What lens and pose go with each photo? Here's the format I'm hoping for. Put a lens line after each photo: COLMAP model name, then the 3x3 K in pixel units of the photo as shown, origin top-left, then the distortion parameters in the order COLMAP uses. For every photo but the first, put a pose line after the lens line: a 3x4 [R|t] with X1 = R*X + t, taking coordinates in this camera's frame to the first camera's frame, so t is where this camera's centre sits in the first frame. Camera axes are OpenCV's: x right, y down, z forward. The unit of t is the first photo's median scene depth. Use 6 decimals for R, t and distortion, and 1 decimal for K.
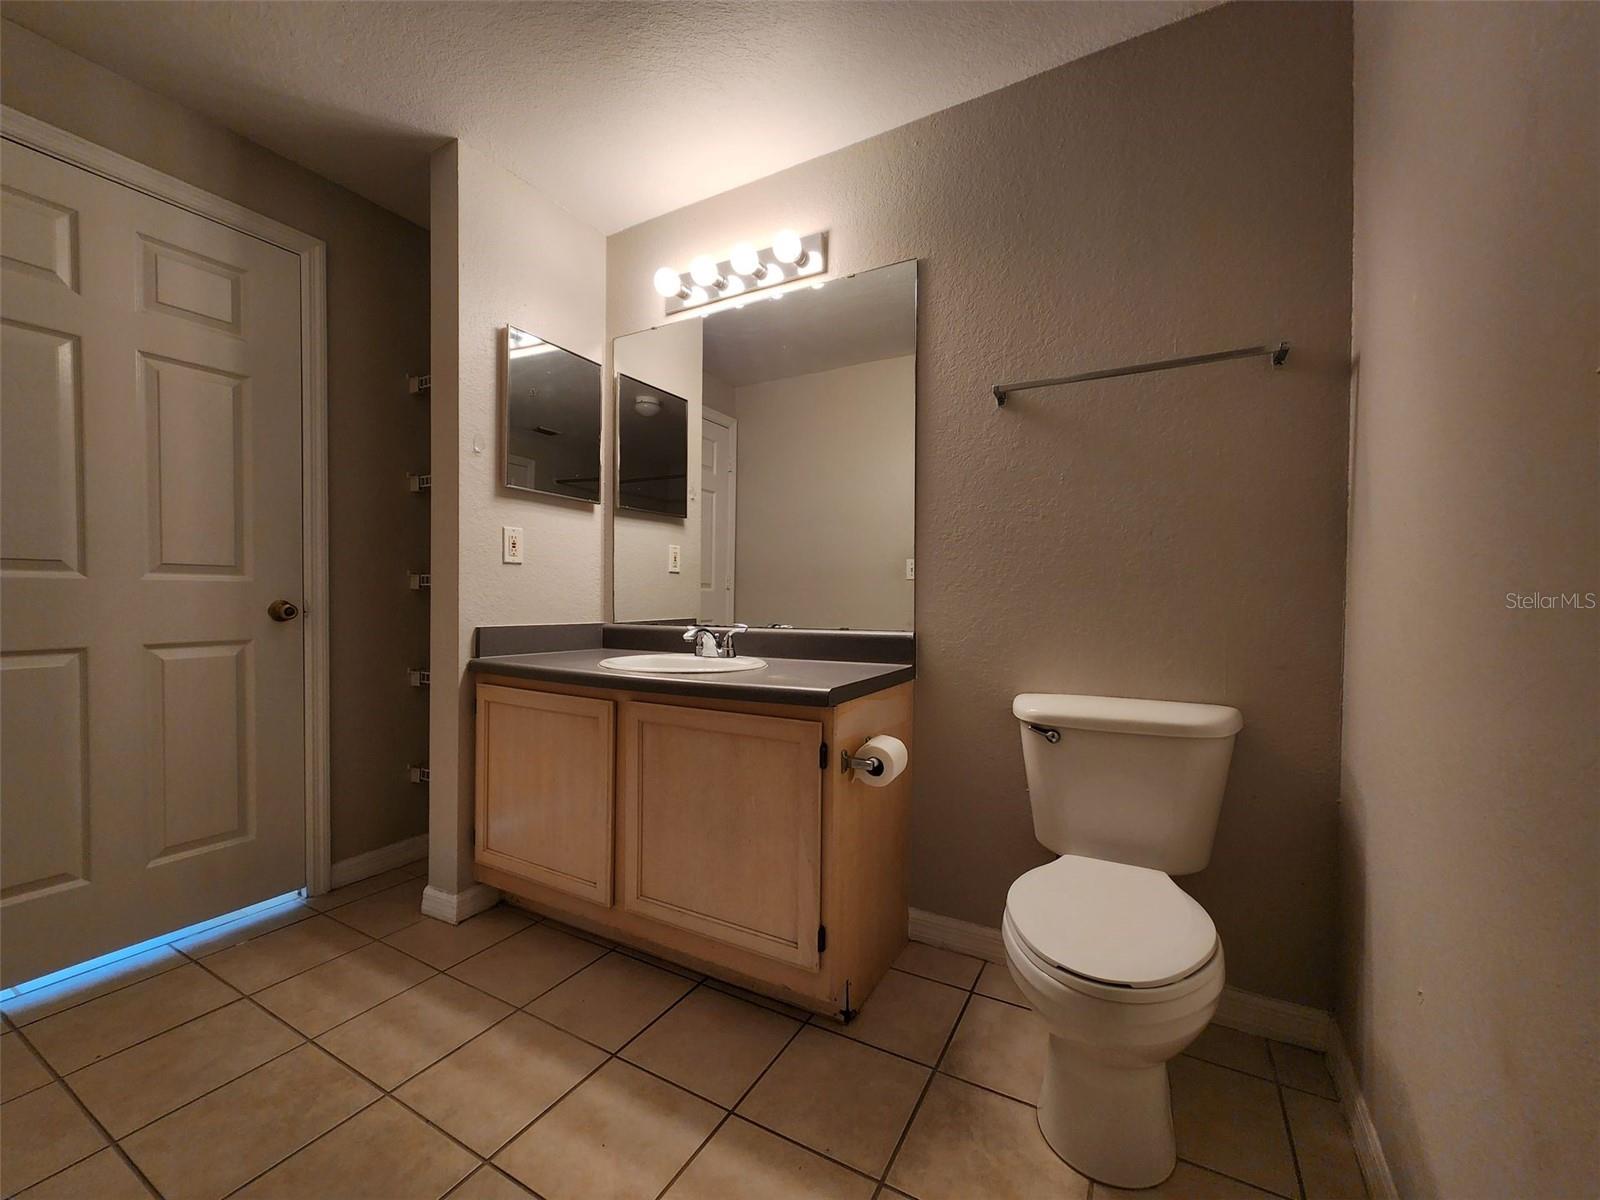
lens RADIAL K [[634.8, 0, 800.0], [0, 634.8, 600.0], [0, 0, 1]] dist [0.001531, 0.000023]
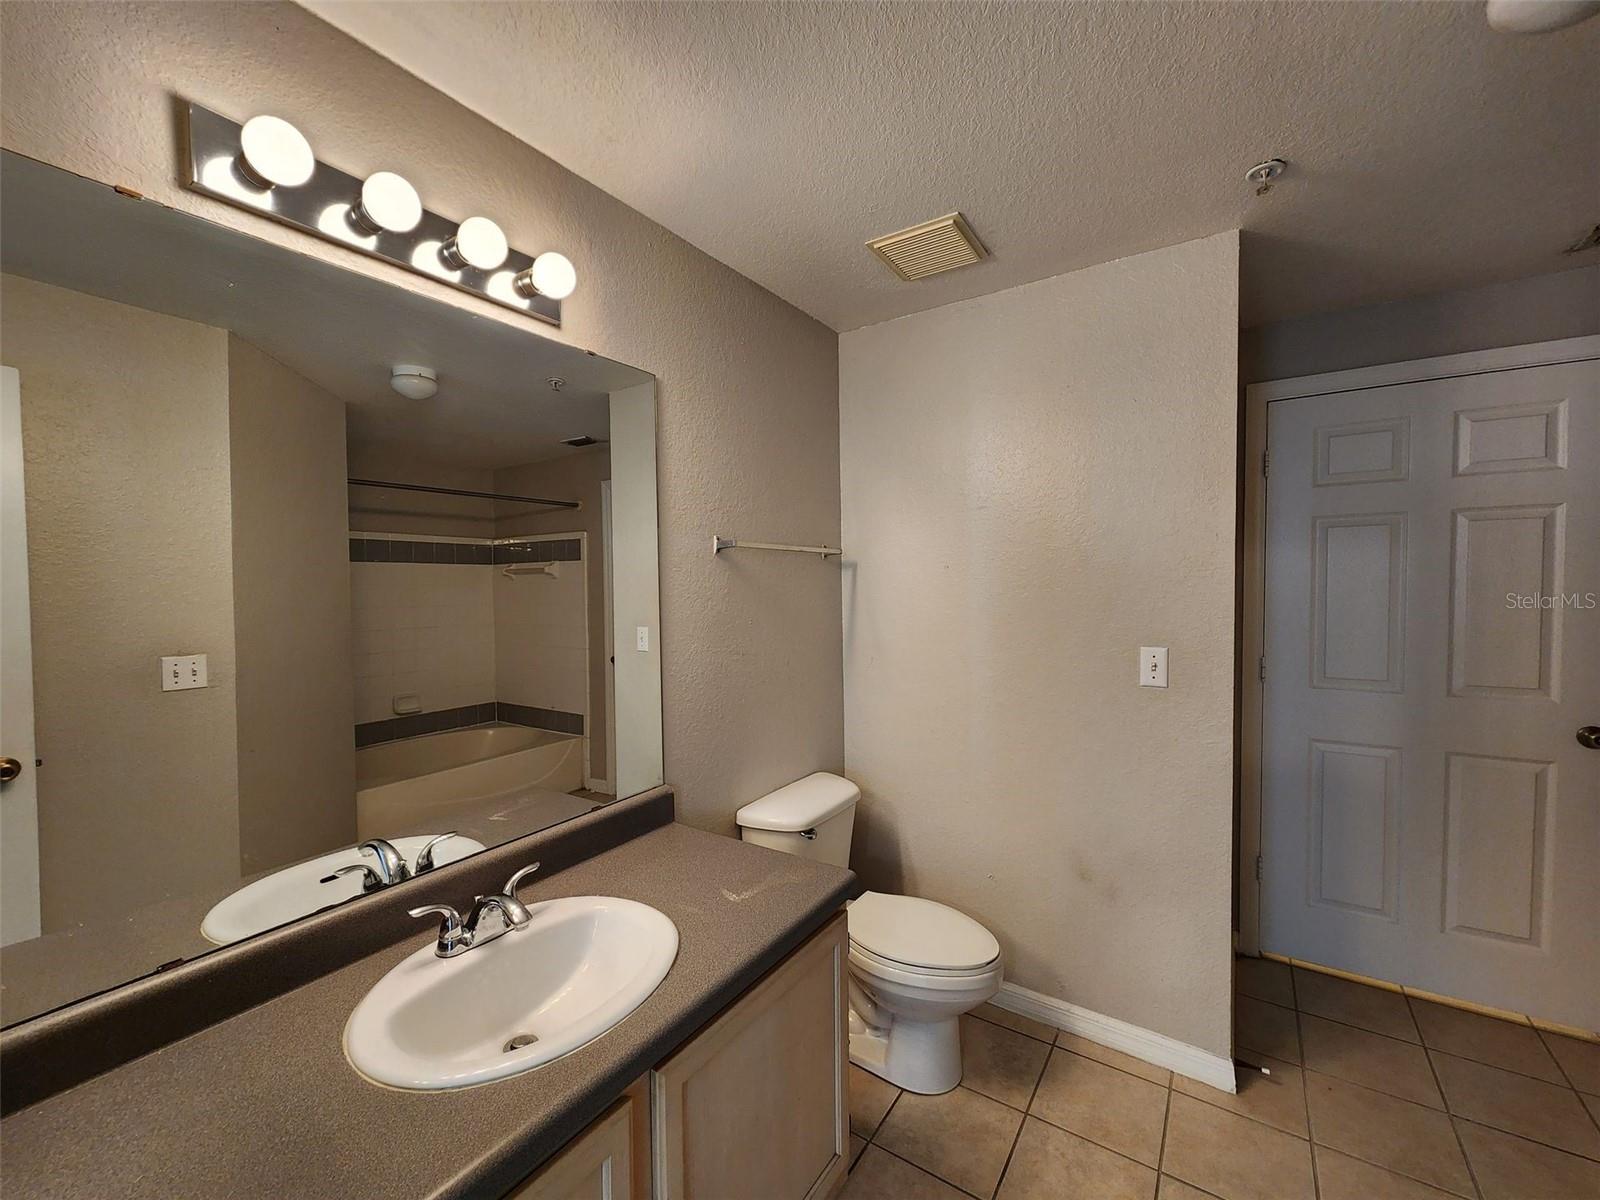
lens RADIAL K [[634.8, 0, 800.0], [0, 634.8, 600.0], [0, 0, 1]] dist [0.001531, 0.000023]
pose [[0.120456, -0.033325, 0.992159, -0.756494], [0.022062, 0.999279, 0.030886, -0.263166], [-0.992474, 0.018169, 0.121104, 0.746497]]
